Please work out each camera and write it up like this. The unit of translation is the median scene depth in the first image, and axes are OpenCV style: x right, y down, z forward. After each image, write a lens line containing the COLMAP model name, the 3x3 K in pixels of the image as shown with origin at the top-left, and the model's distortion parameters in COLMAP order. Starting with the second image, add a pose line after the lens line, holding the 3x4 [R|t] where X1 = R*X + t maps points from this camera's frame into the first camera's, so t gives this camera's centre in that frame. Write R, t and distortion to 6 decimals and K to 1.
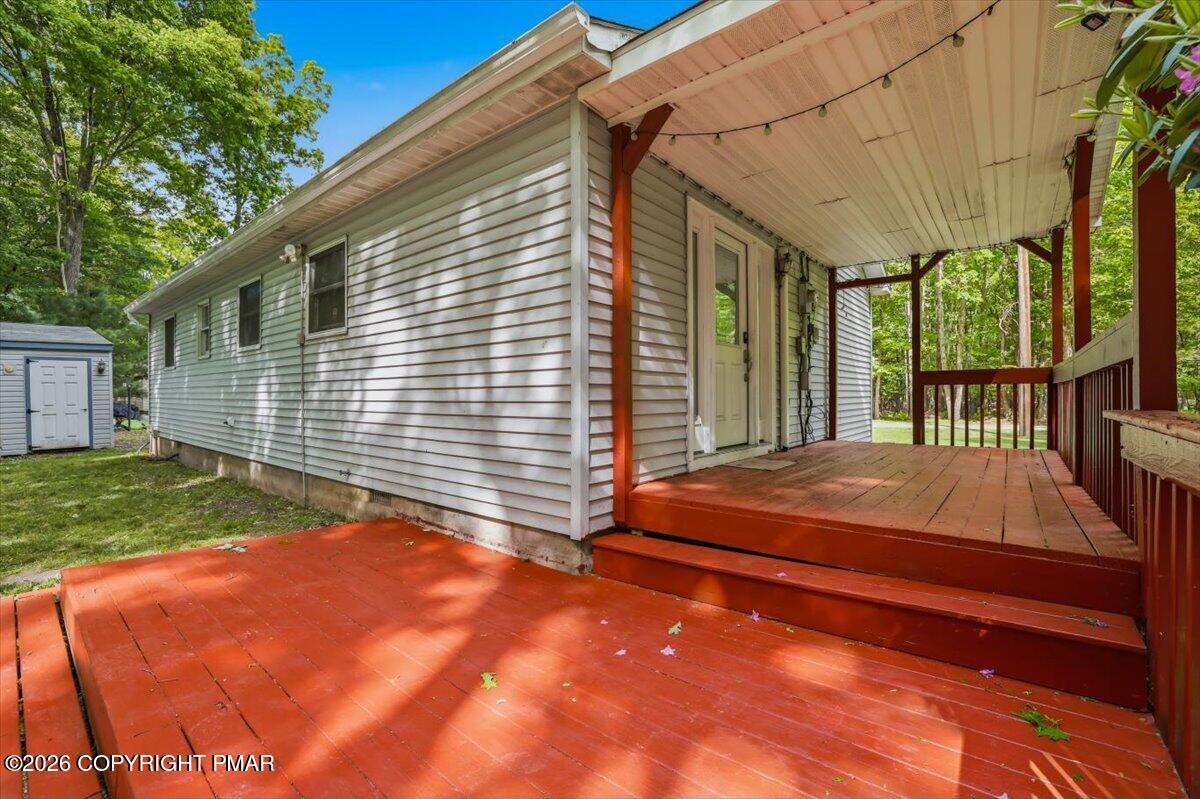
lens RADIAL K [[524.7, 0, 600.0], [0, 524.7, 399.5], [0, 0, 1]] dist [-0.045943, 0.022560]
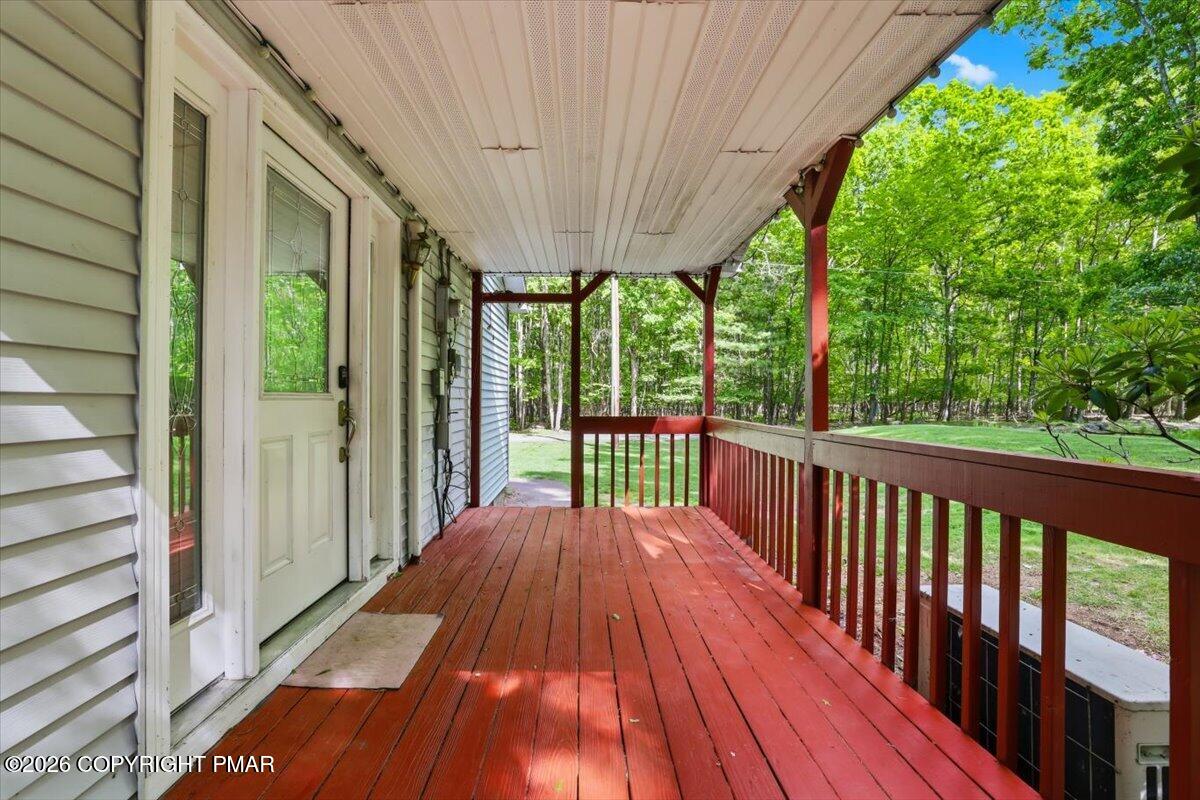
lens RADIAL K [[524.7, 0, 600.0], [0, 524.7, 400.0], [0, 0, 1]] dist [-0.045943, 0.022560]
pose [[0.759918, 0.008898, 0.649958, 0.115437], [-0.005054, 0.999957, -0.007781, -0.077413], [-0.649999, 0.002628, 0.759931, 0.373376]]
